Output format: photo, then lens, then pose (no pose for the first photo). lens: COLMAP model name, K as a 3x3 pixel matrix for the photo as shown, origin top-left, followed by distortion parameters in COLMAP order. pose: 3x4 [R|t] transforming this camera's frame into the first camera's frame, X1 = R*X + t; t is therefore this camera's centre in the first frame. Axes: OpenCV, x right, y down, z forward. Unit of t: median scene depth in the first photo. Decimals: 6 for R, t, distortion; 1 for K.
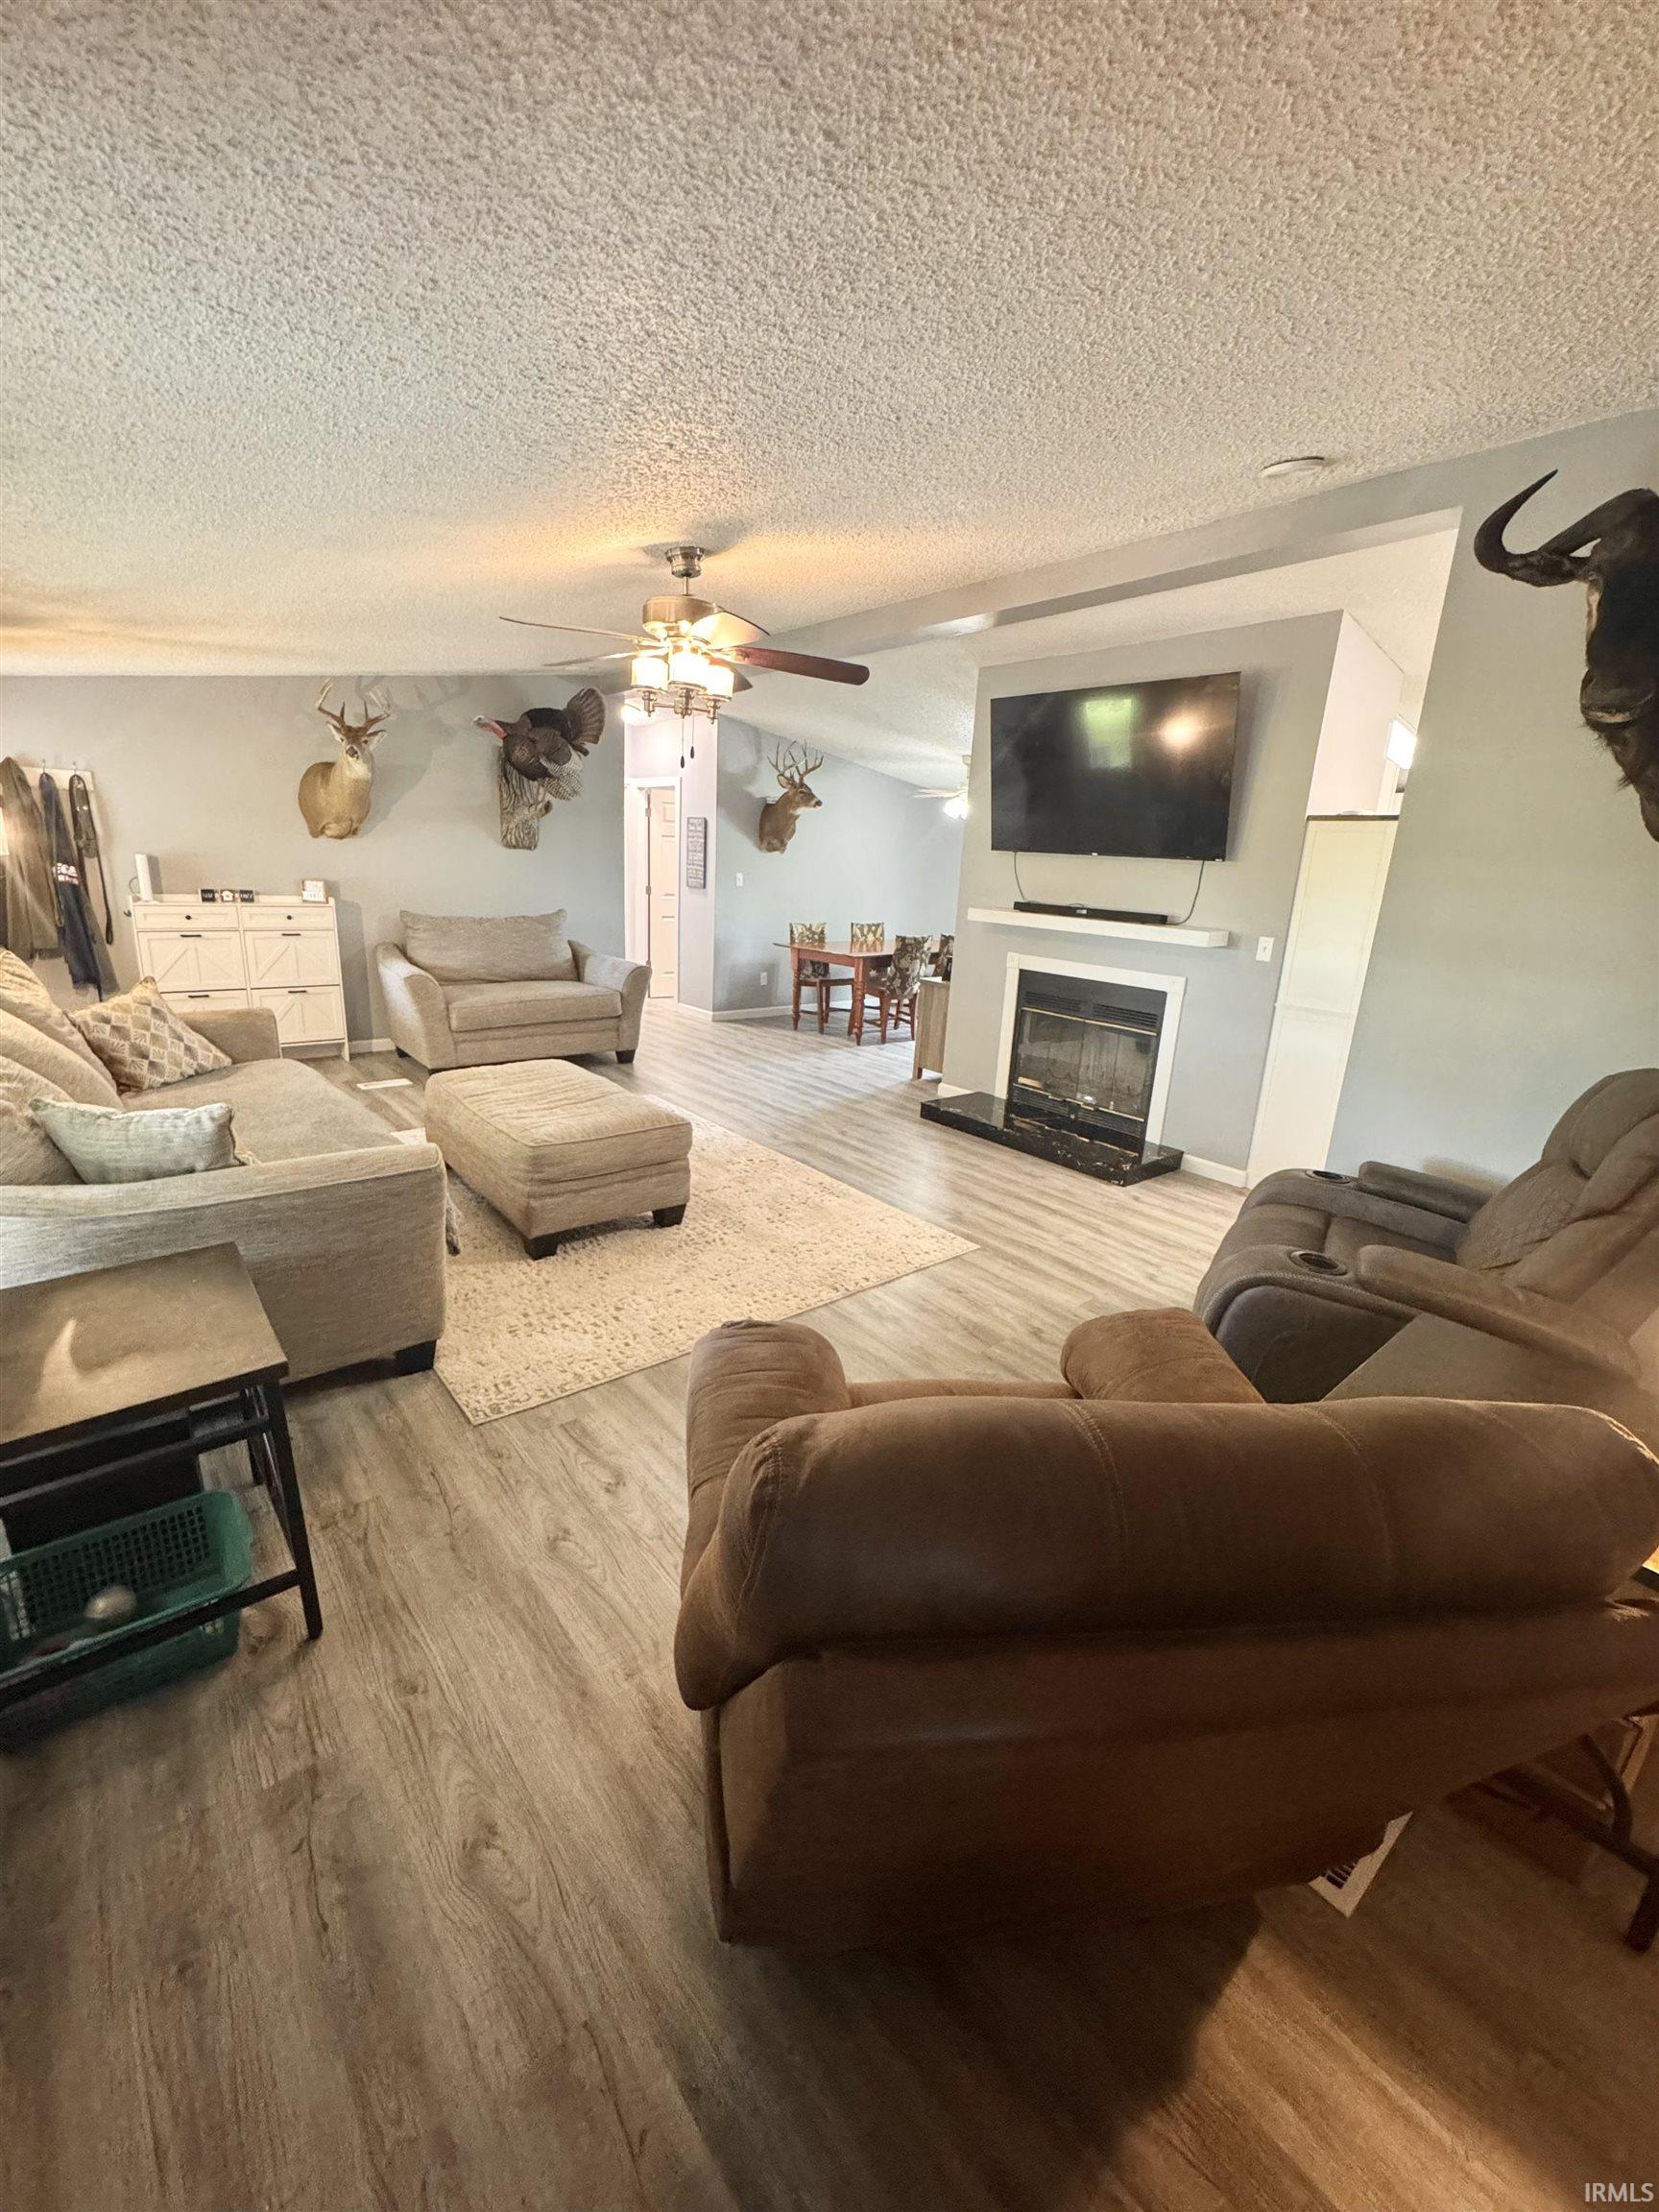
lens RADIAL K [[897.0, 0, 823.9], [0, 897.0, 1101.1], [0, 0, 1]] dist [0.000385, 0.000002]
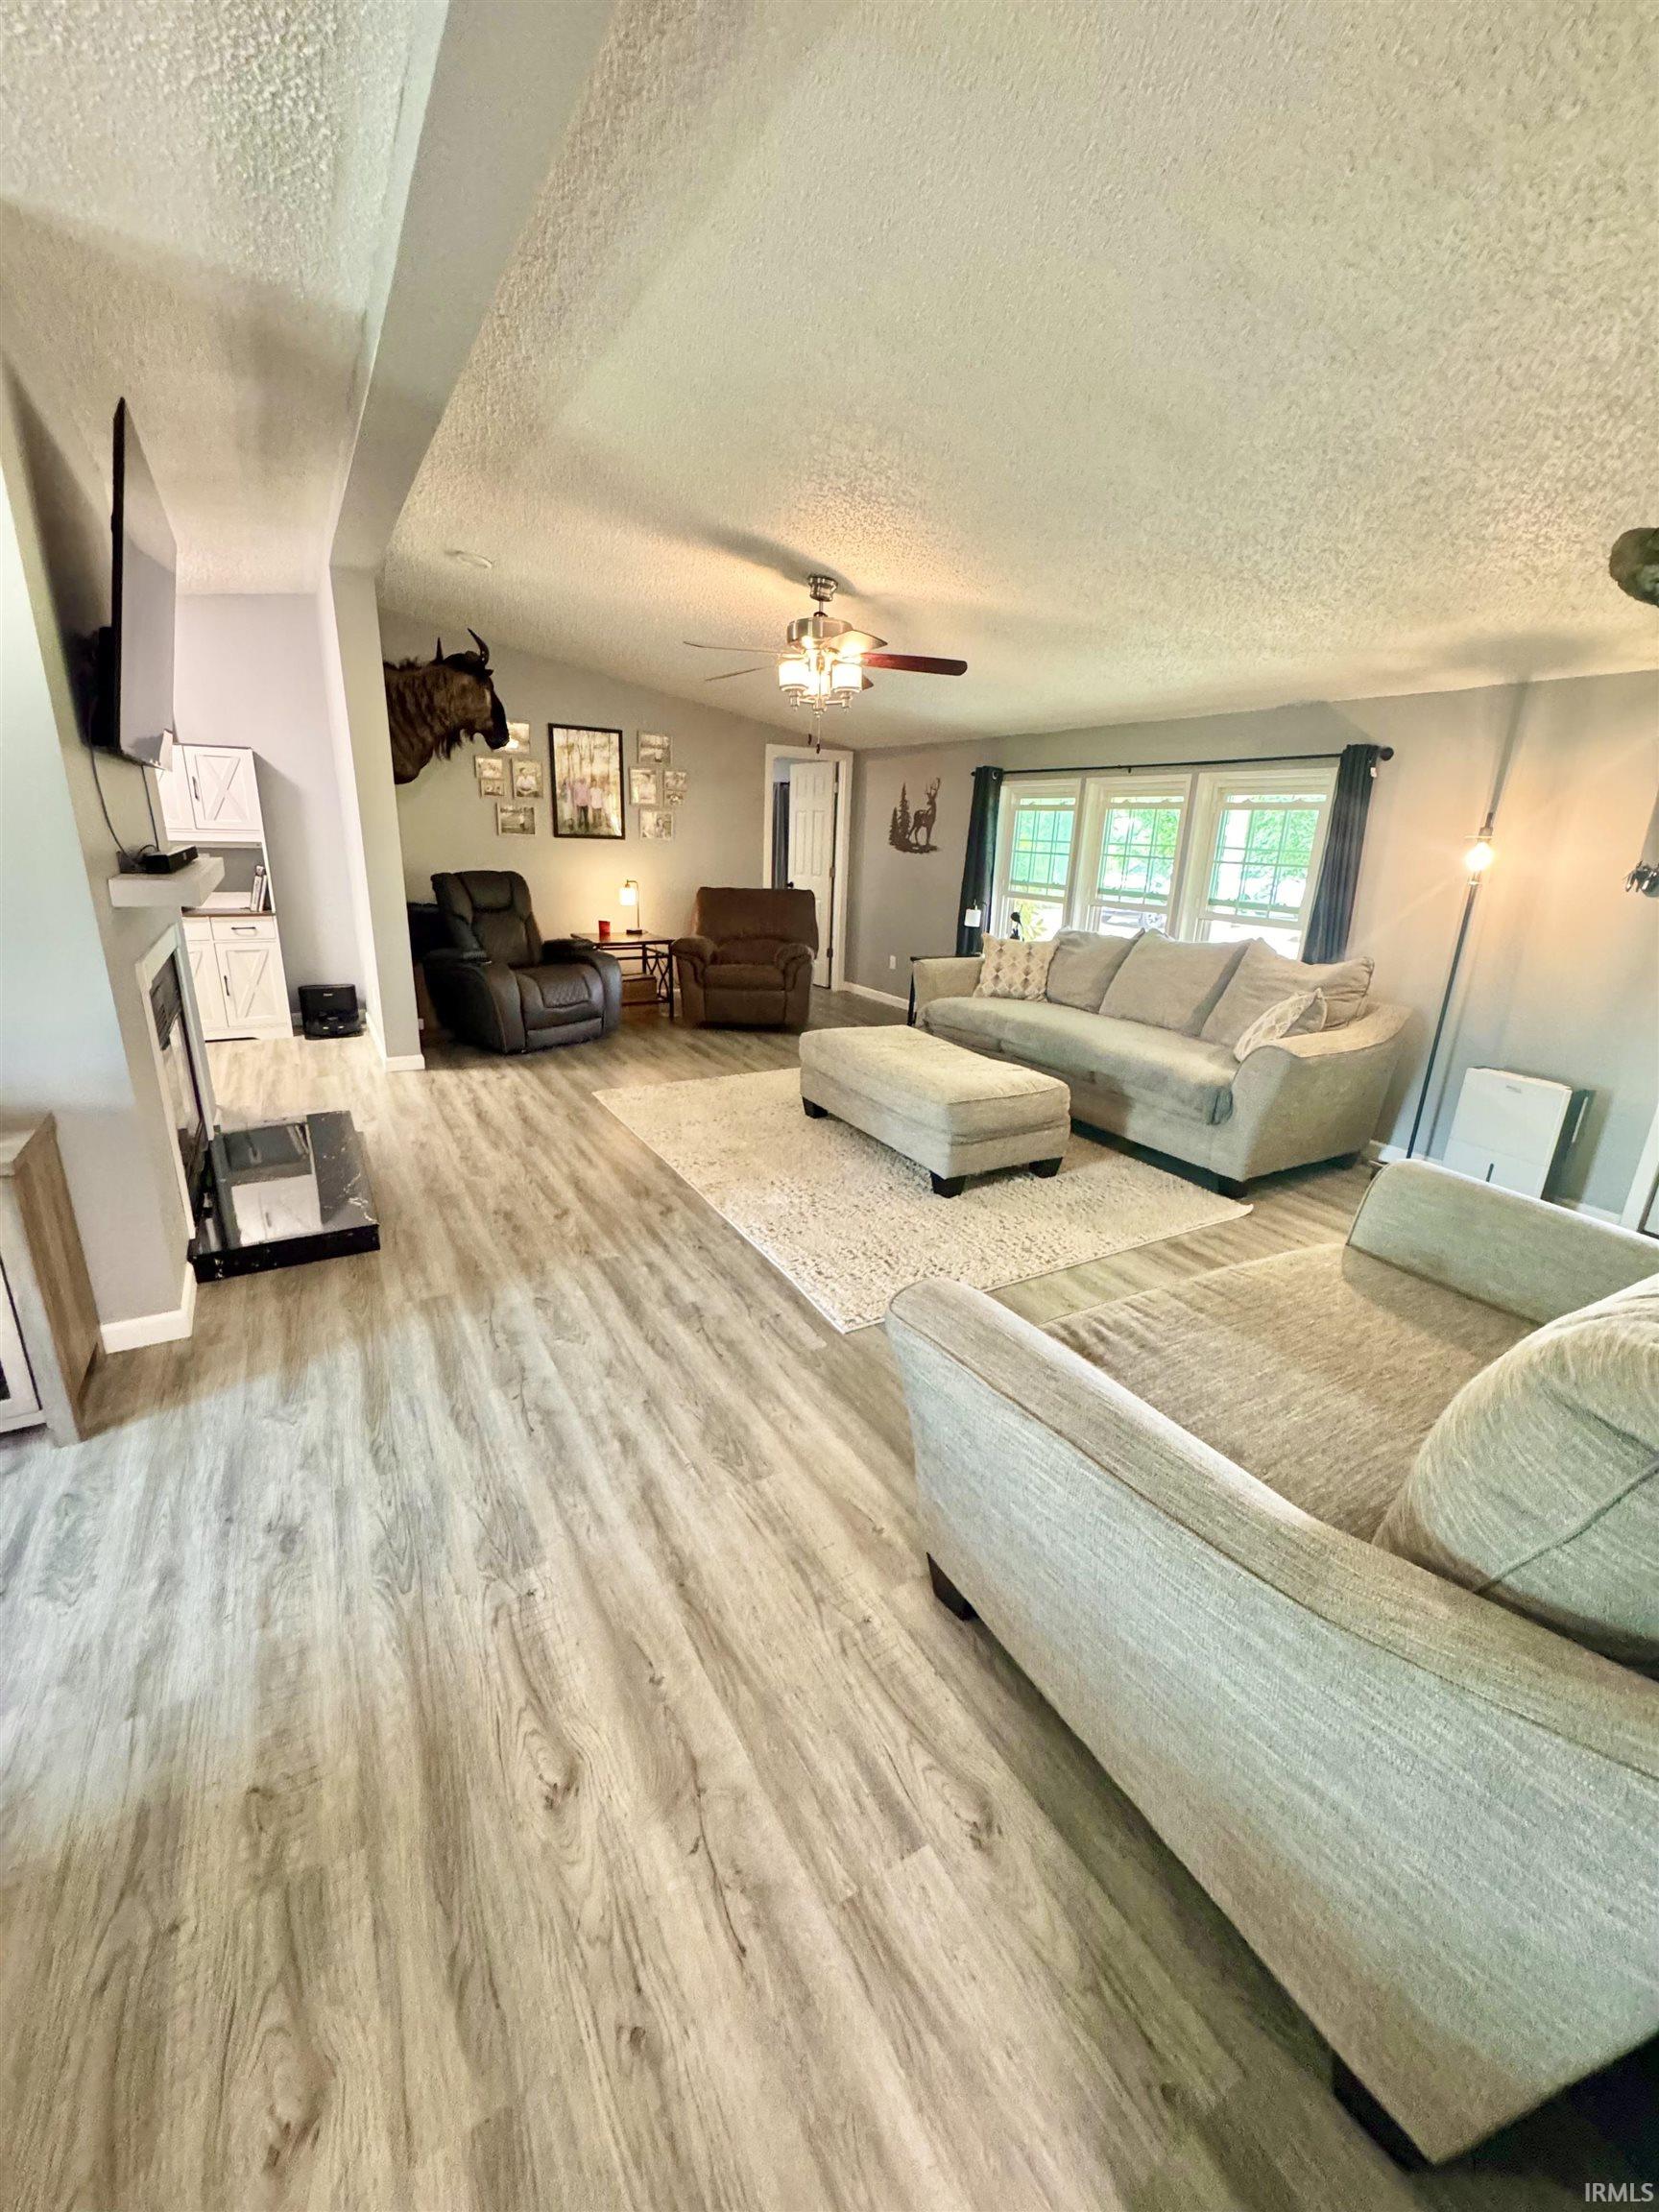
lens RADIAL K [[897.0, 0, 823.9], [0, 897.0, 1101.1], [0, 0, 1]] dist [0.000385, 0.000002]
pose [[-0.984086, -0.124954, 0.126342, -0.232111], [-0.038576, 0.844272, 0.534524, -0.380180], [-0.173458, 0.521143, -0.835657, 1.389258]]
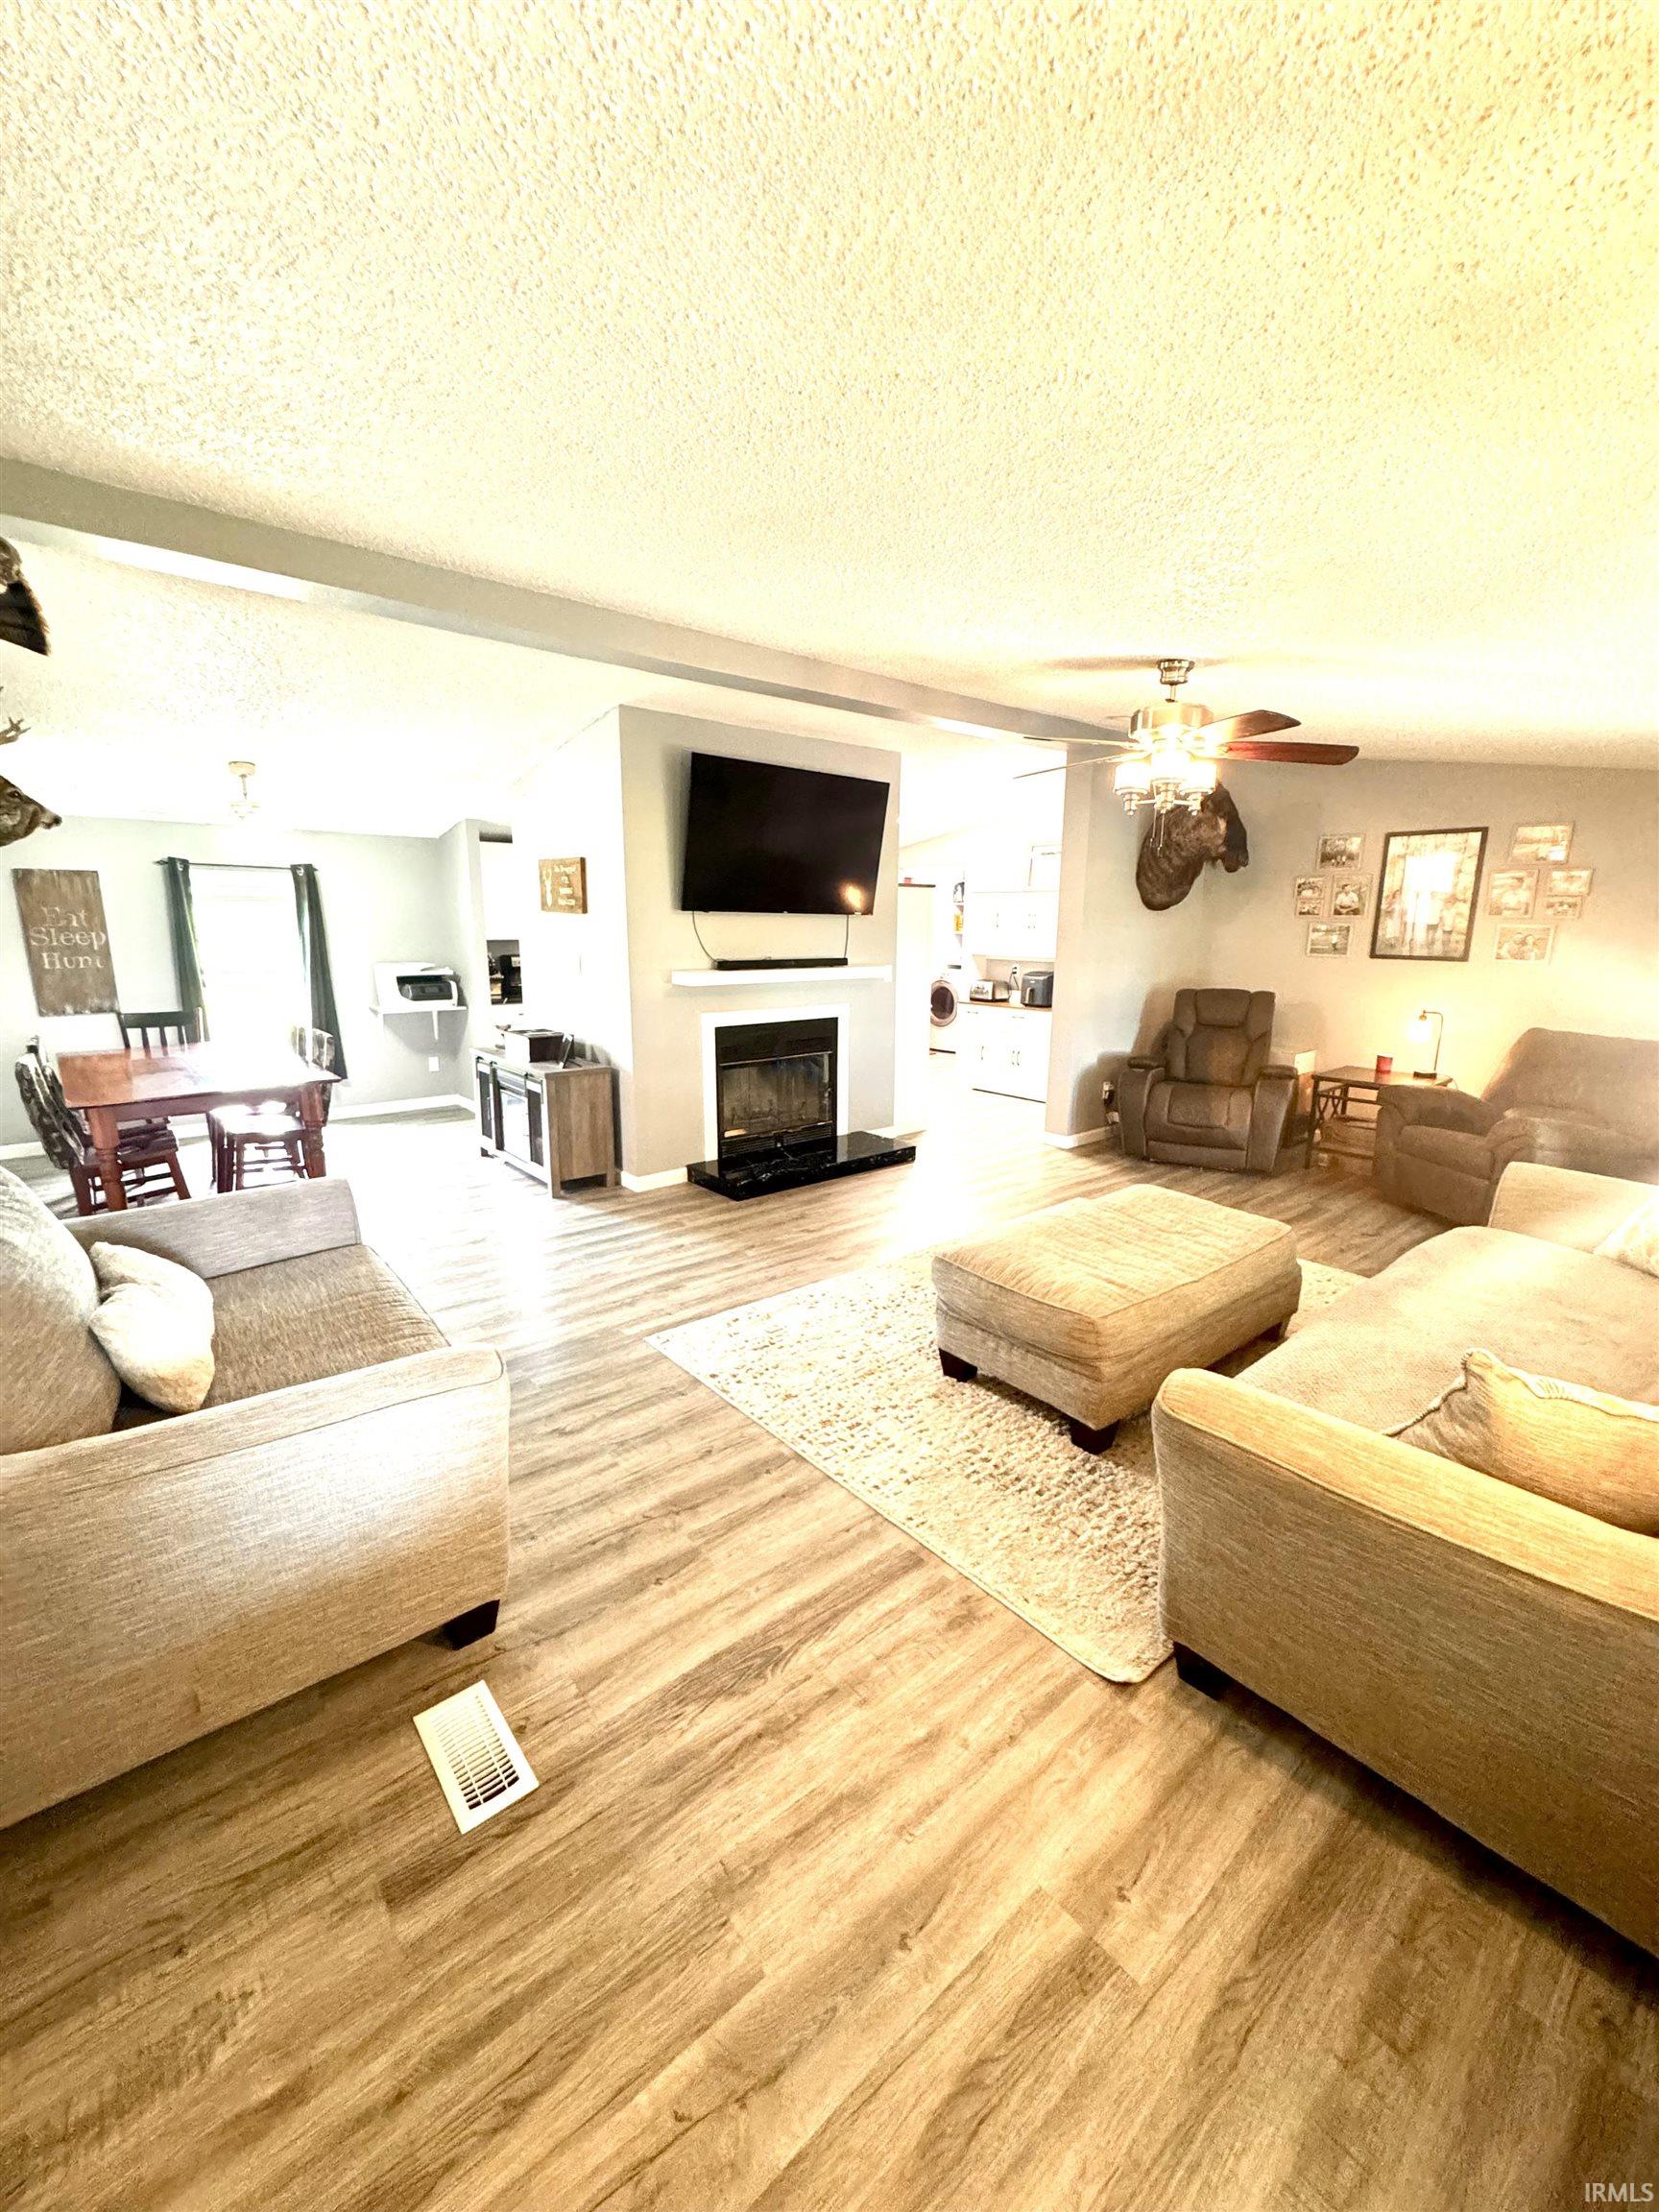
lens RADIAL K [[882.3, 0, 829.5], [0, 882.3, 1106.0], [0, 0, 1]] dist [-0.001016, -0.000063]
pose [[-0.007212, -0.256130, 0.966615, -0.747176], [0.254949, 0.934225, 0.249450, -0.276623], [-0.966928, 0.248236, 0.058563, 0.837719]]
